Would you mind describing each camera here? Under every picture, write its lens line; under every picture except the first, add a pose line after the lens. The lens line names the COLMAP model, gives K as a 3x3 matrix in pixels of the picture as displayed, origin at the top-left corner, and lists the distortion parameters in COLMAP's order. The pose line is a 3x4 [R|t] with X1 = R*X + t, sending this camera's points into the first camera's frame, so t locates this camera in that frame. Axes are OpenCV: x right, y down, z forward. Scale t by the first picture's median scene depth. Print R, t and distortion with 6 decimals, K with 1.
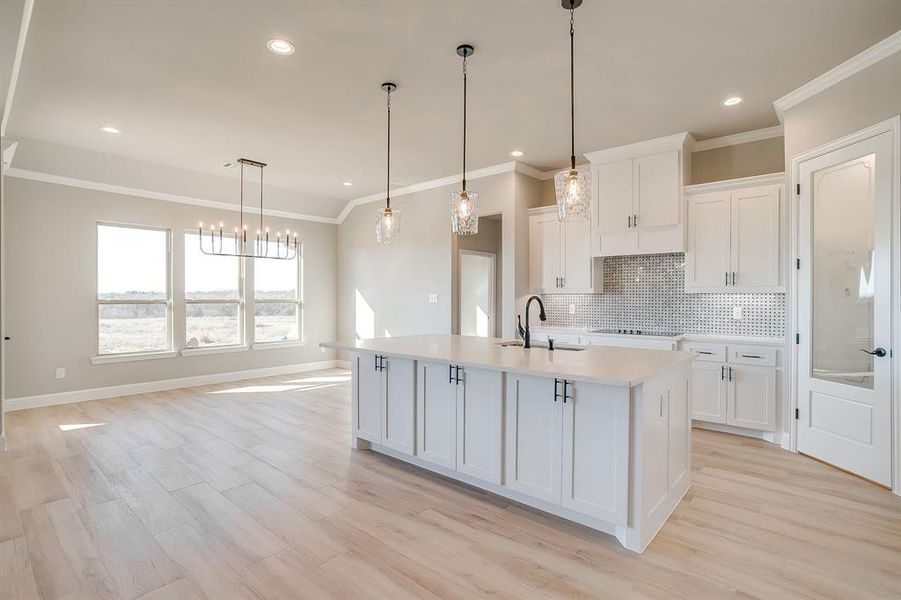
lens RADIAL K [[436.9, 0, 453.9], [0, 436.9, 305.2], [0, 0, 1]] dist [-0.046869, 0.014196]
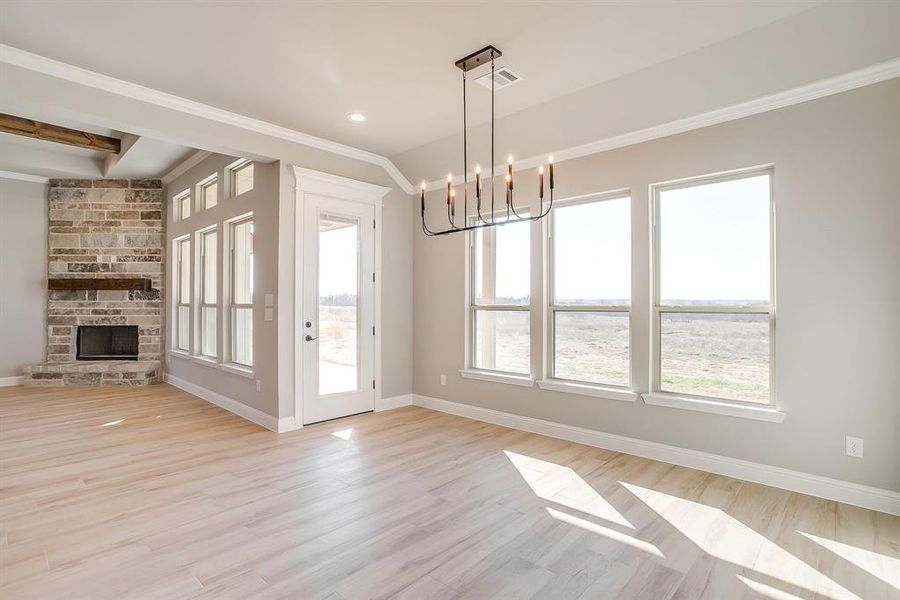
lens RADIAL K [[436.4, 0, 457.3], [0, 436.4, 302.5], [0, 0, 1]] dist [-0.046869, 0.014196]
pose [[-0.034614, -0.004341, -0.999391, 0.083684], [-0.014135, 0.999893, -0.003854, -0.016323], [0.999301, 0.013993, -0.034672, 1.023546]]
